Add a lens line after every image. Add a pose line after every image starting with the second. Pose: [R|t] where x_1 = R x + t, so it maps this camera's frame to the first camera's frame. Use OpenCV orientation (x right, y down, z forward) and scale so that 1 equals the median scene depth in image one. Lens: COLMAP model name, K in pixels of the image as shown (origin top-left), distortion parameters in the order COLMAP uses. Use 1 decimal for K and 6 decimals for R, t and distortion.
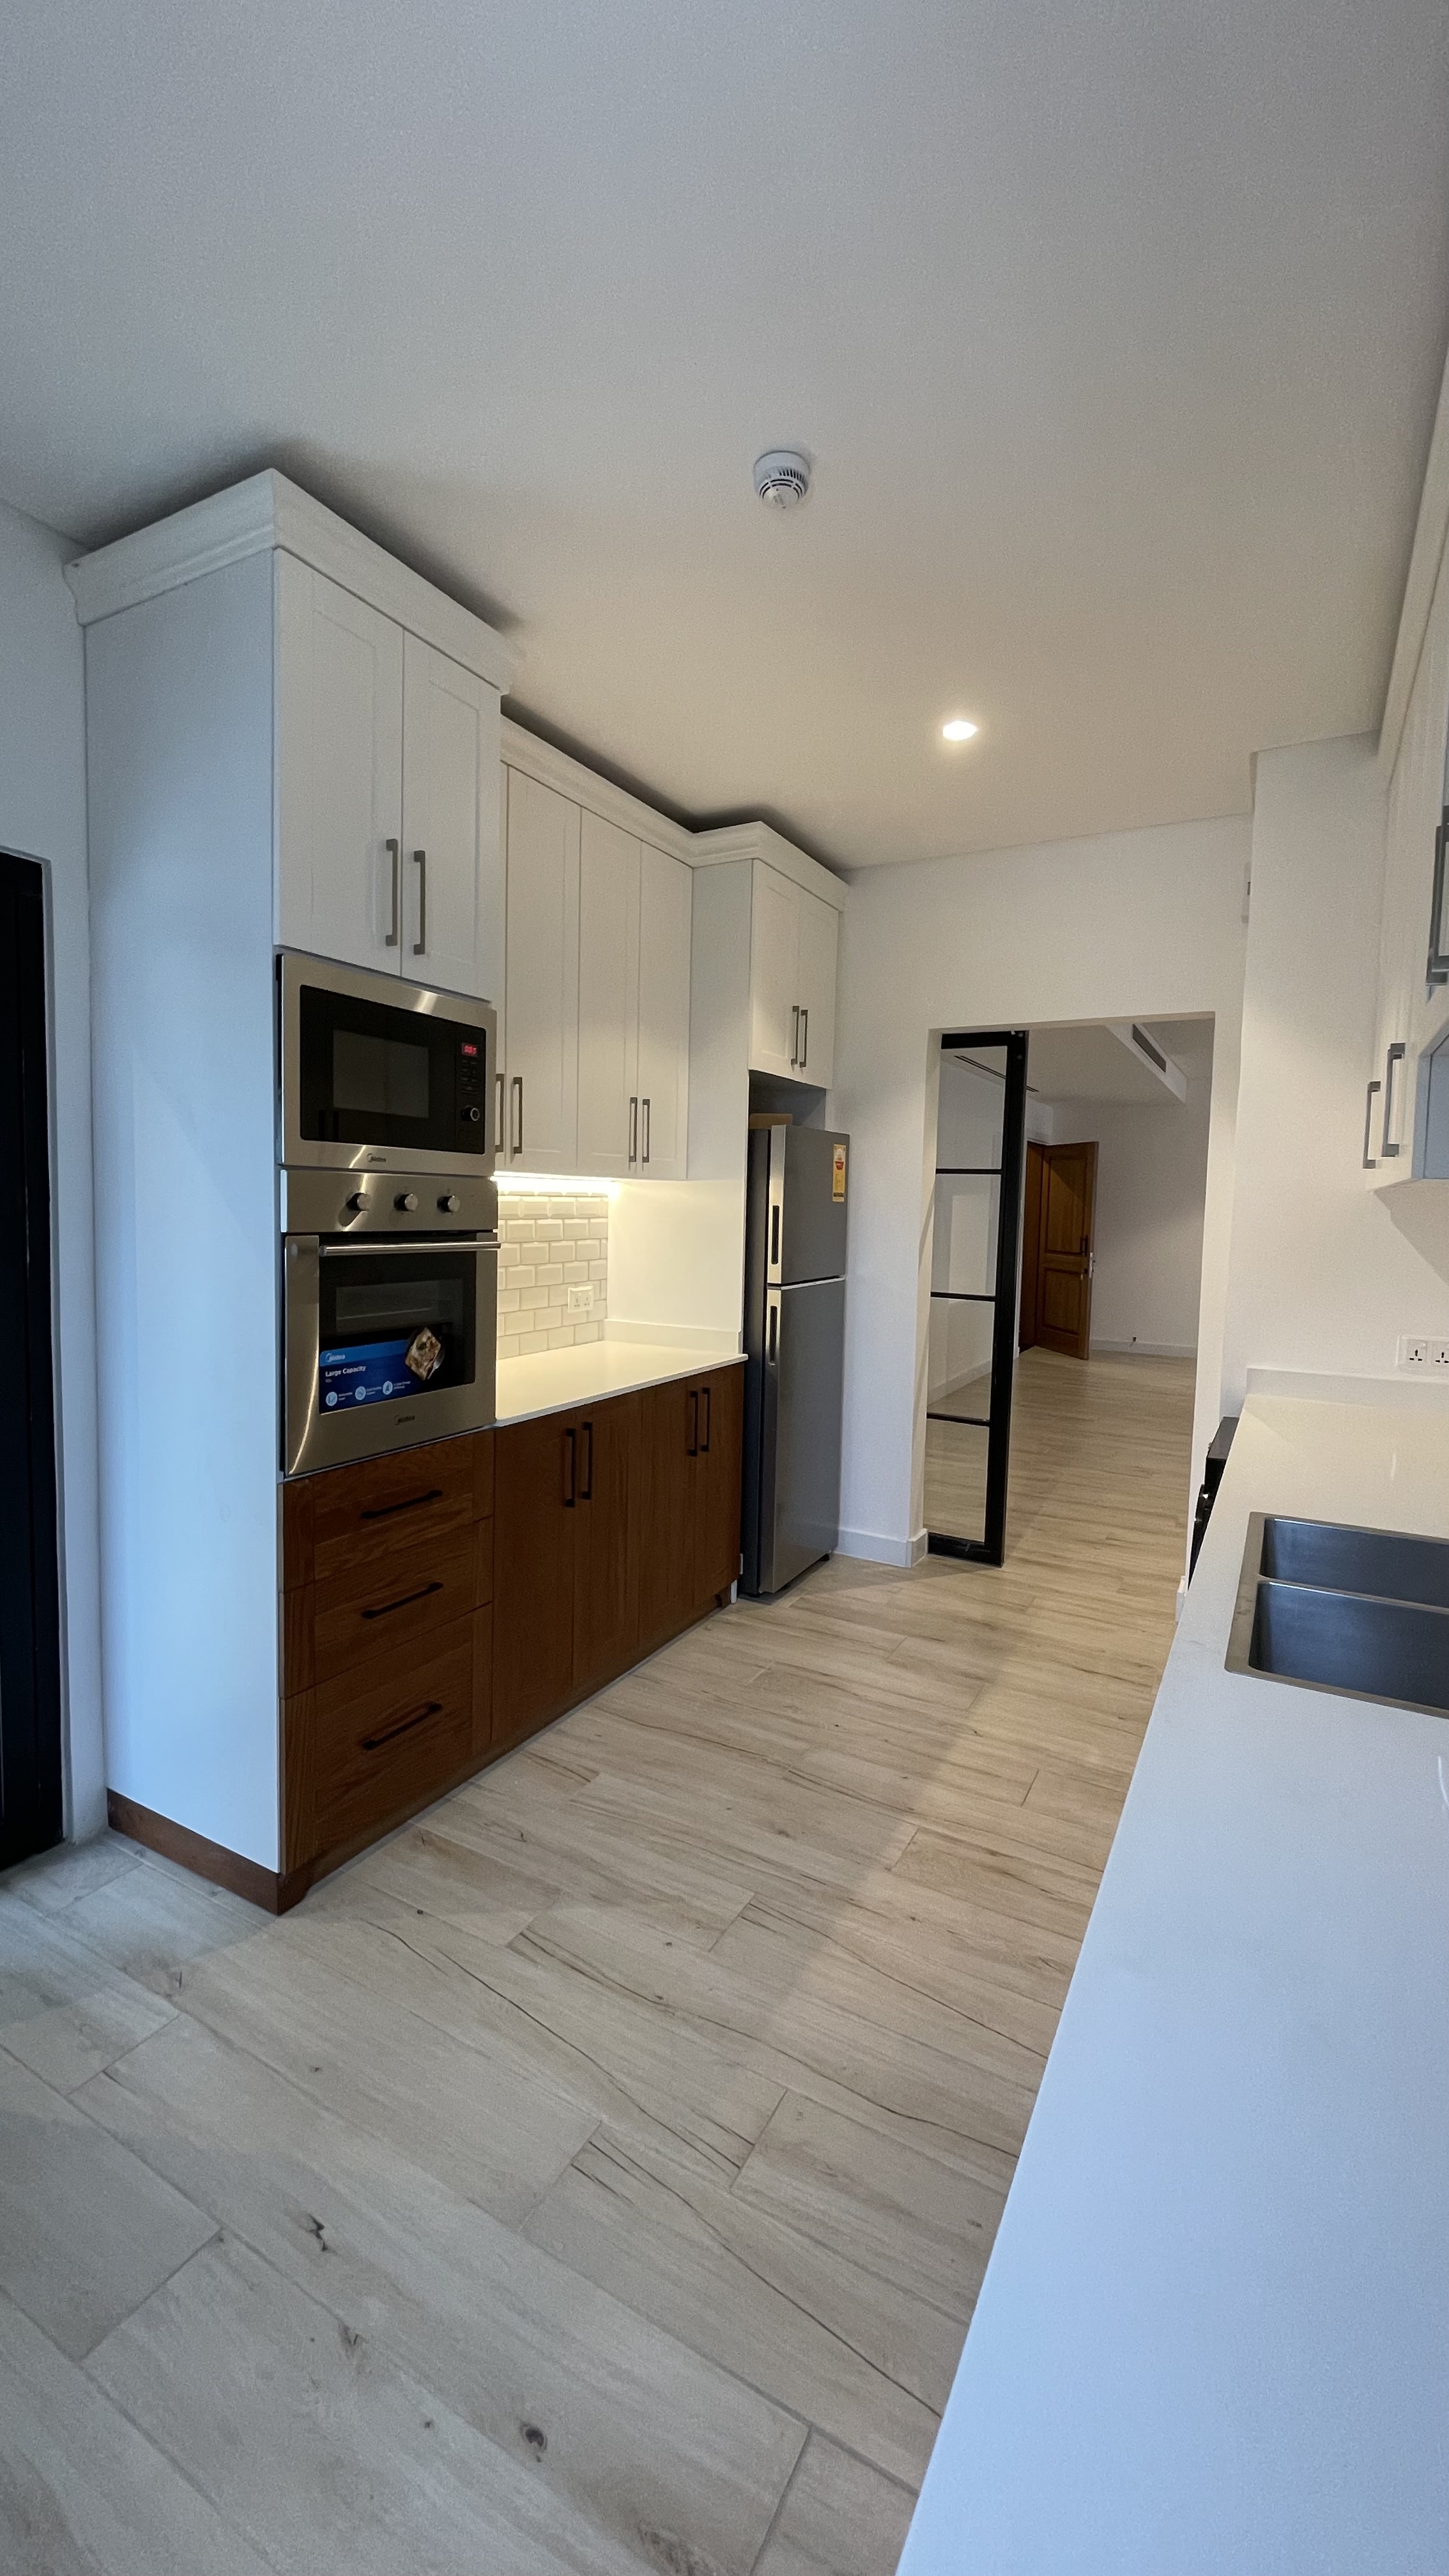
lens RADIAL K [[1035.2, 0, 714.7], [0, 1035.2, 1274.0], [0, 0, 1]] dist [-0.003043, -0.000117]
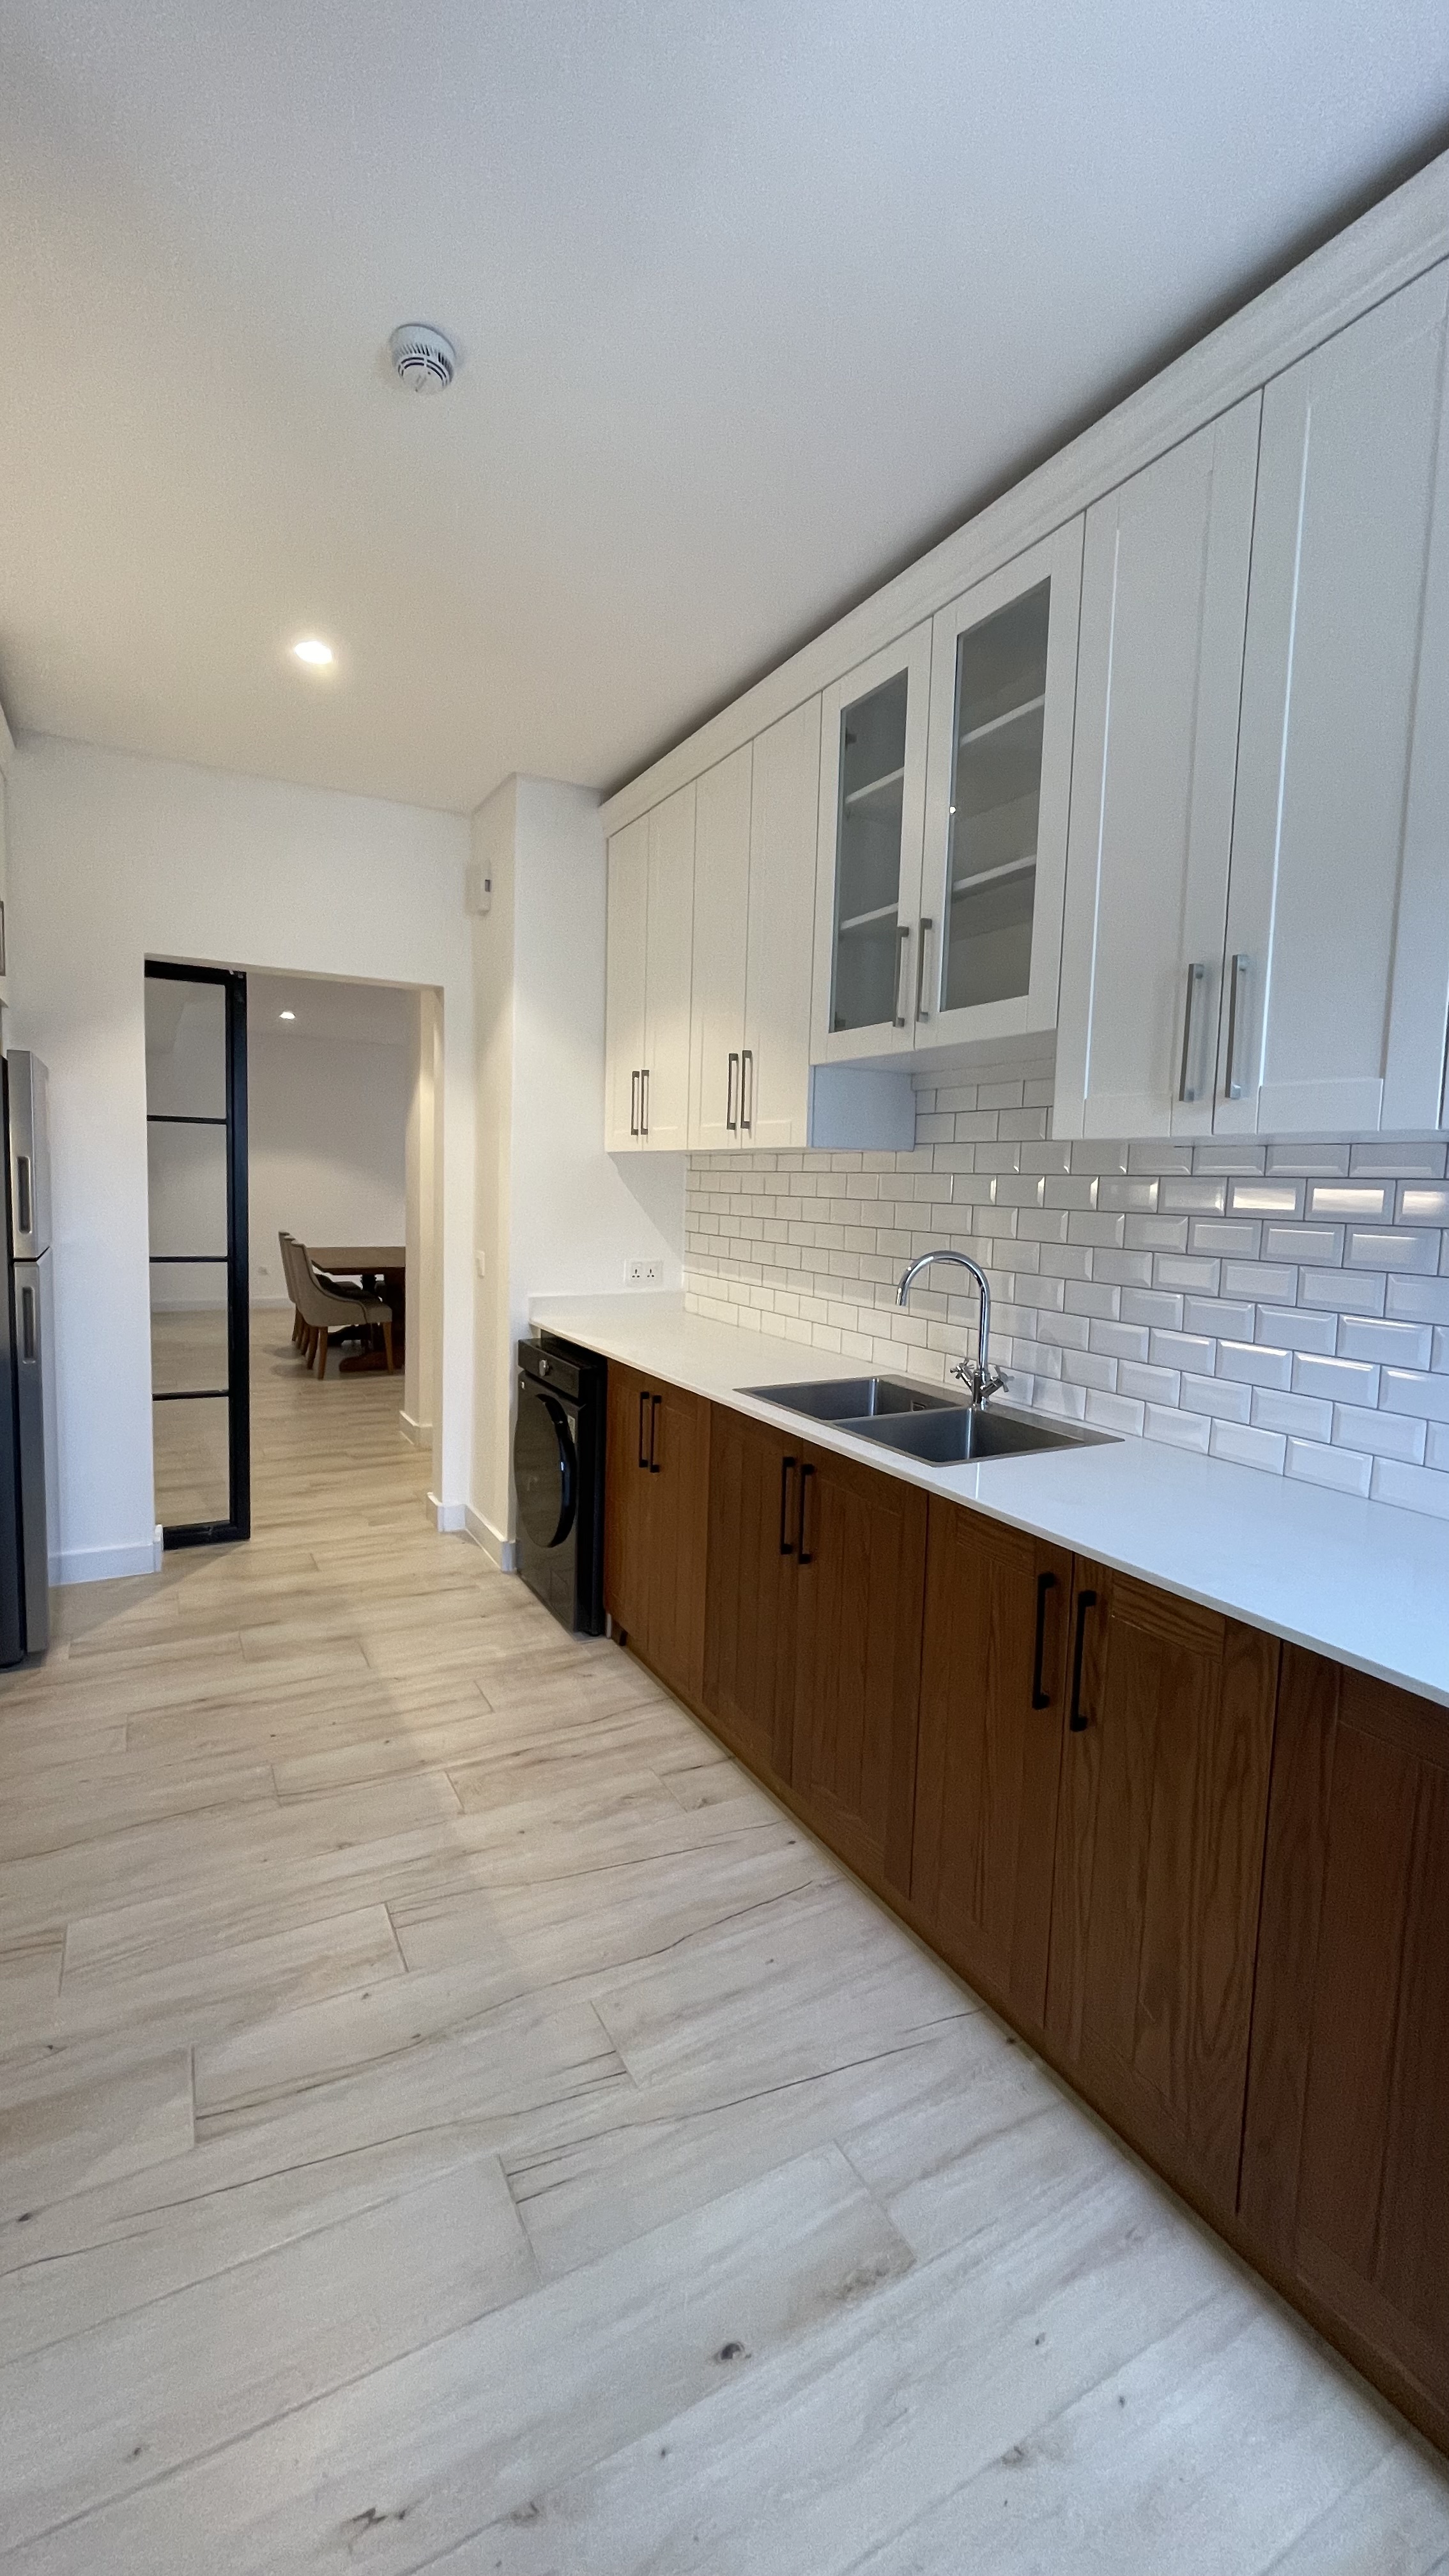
lens RADIAL K [[1035.2, 0, 710.8], [0, 1035.2, 1275.7], [0, 0, 1]] dist [-0.003043, -0.000117]
pose [[0.530221, -0.087966, 0.843284, -0.498023], [0.045466, 0.996122, 0.075322, -0.020311], [-0.846640, -0.001597, 0.532164, 0.236099]]
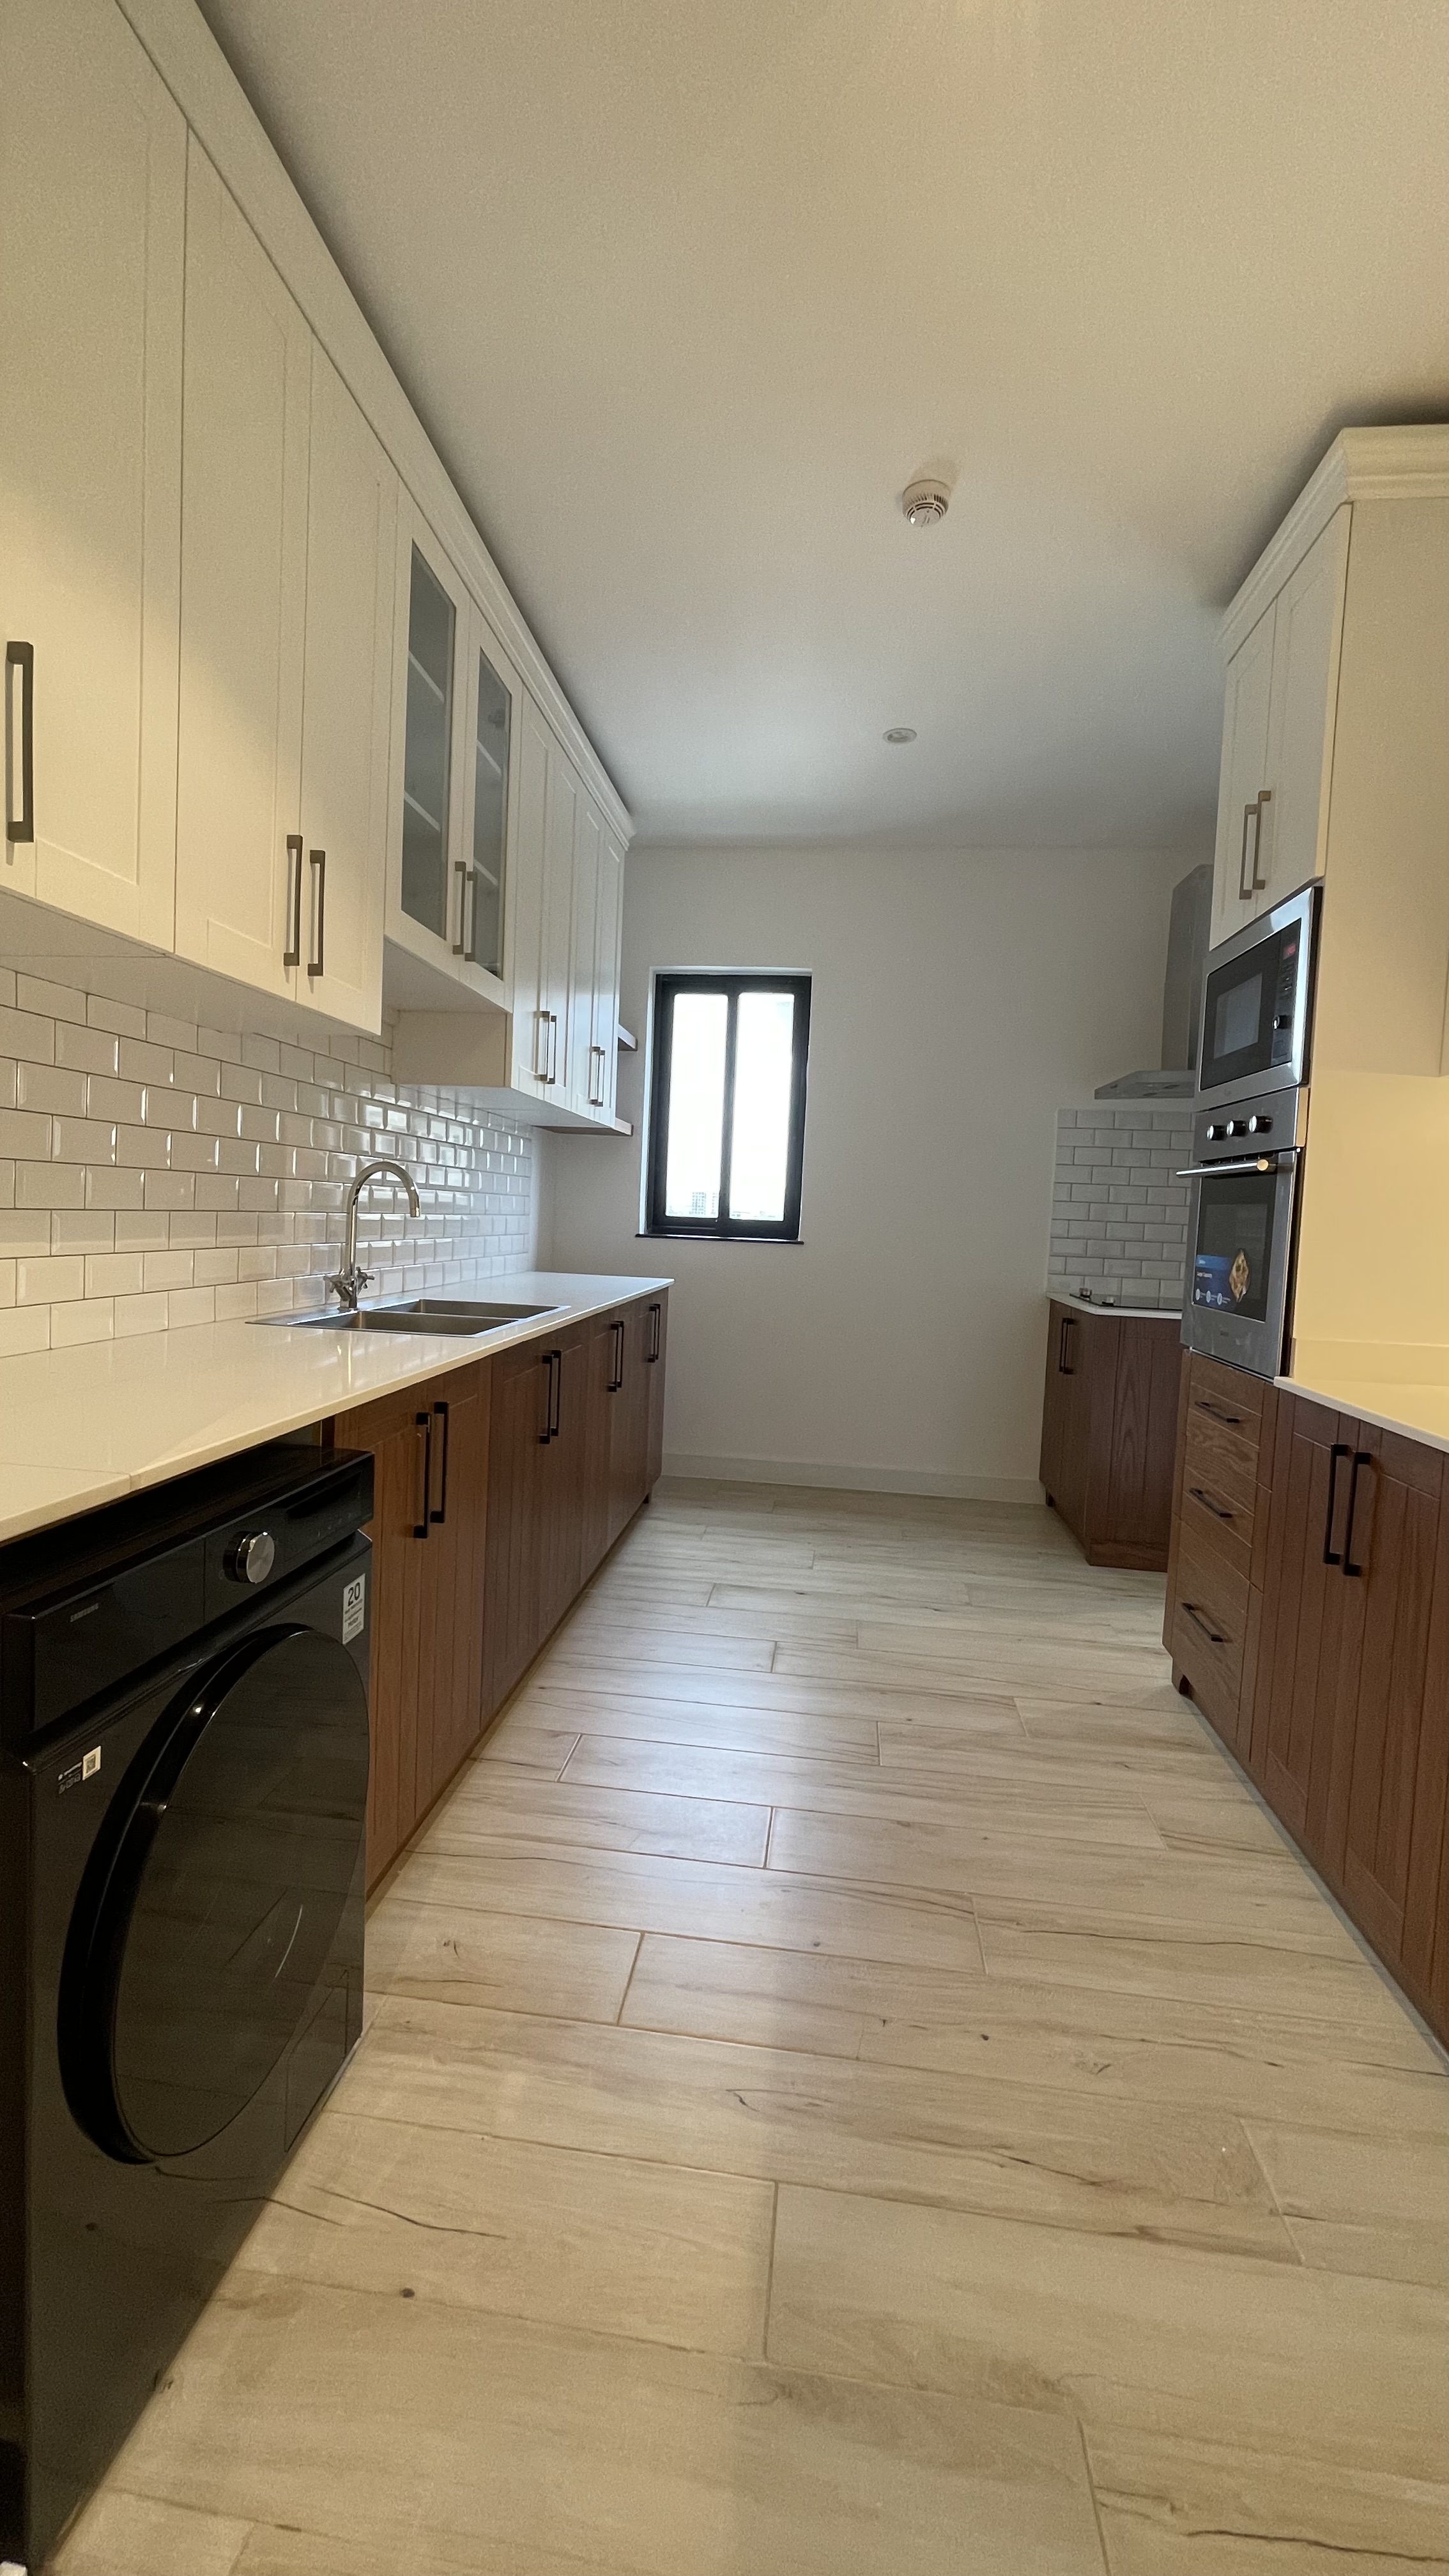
lens RADIAL K [[1035.2, 0, 720.6], [0, 1035.2, 1272.1], [0, 0, 1]] dist [-0.003043, -0.000117]
pose [[-0.920899, -0.039208, -0.387824, 0.563676], [-0.088759, 0.989884, 0.110686, 0.006059], [0.379561, 0.136353, -0.915064, 1.682909]]
